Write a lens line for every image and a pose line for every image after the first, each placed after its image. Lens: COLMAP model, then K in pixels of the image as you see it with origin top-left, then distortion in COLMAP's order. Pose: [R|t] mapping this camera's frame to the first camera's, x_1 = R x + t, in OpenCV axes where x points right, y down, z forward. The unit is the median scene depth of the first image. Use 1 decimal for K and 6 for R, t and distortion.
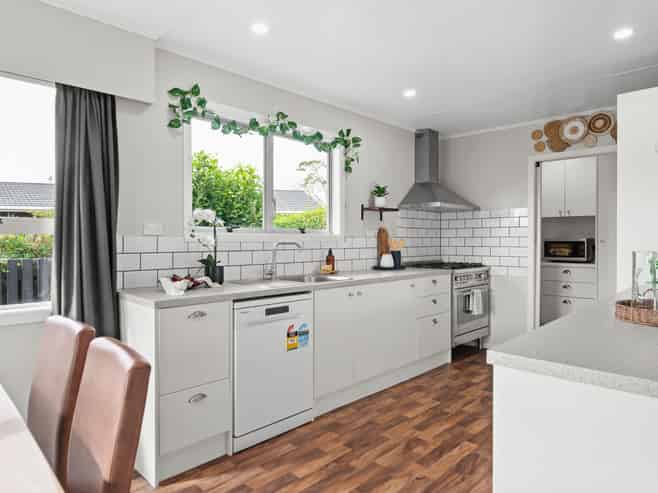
lens RADIAL K [[426.1, 0, 330.7], [0, 426.1, 240.9], [0, 0, 1]] dist [-0.009477, -0.002720]
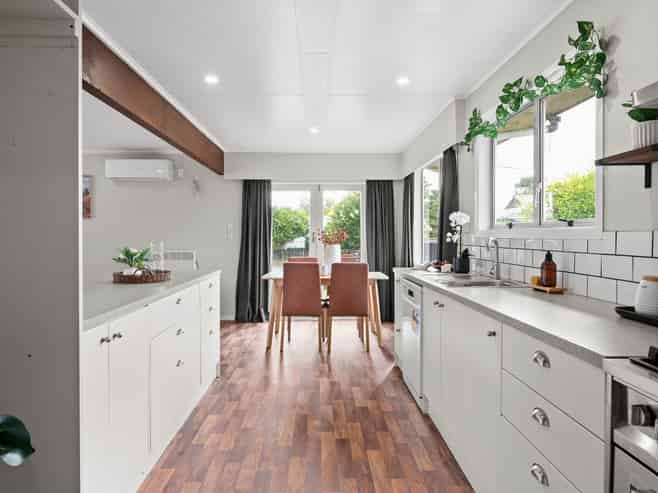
lens RADIAL K [[426.1, 0, 329.8], [0, 426.1, 245.9], [0, 0, 1]] dist [-0.009477, -0.002720]
pose [[-0.711895, 0.006067, -0.702260, 0.576761], [-0.001817, 0.999943, 0.010481, 0.004837], [0.702284, 0.008737, -0.711843, 1.080043]]
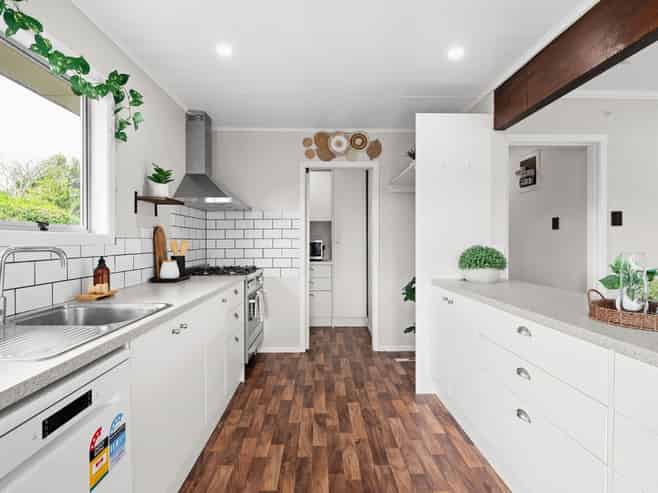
lens RADIAL K [[355.6, 0, 325.3], [0, 355.6, 242.3], [0, 0, 1]] dist [-0.013222, -0.000639]
pose [[0.699334, -0.003796, 0.714785, -0.124686], [0.004191, 0.999990, 0.001210, -0.001205], [-0.714783, 0.002149, 0.699343, 0.369328]]
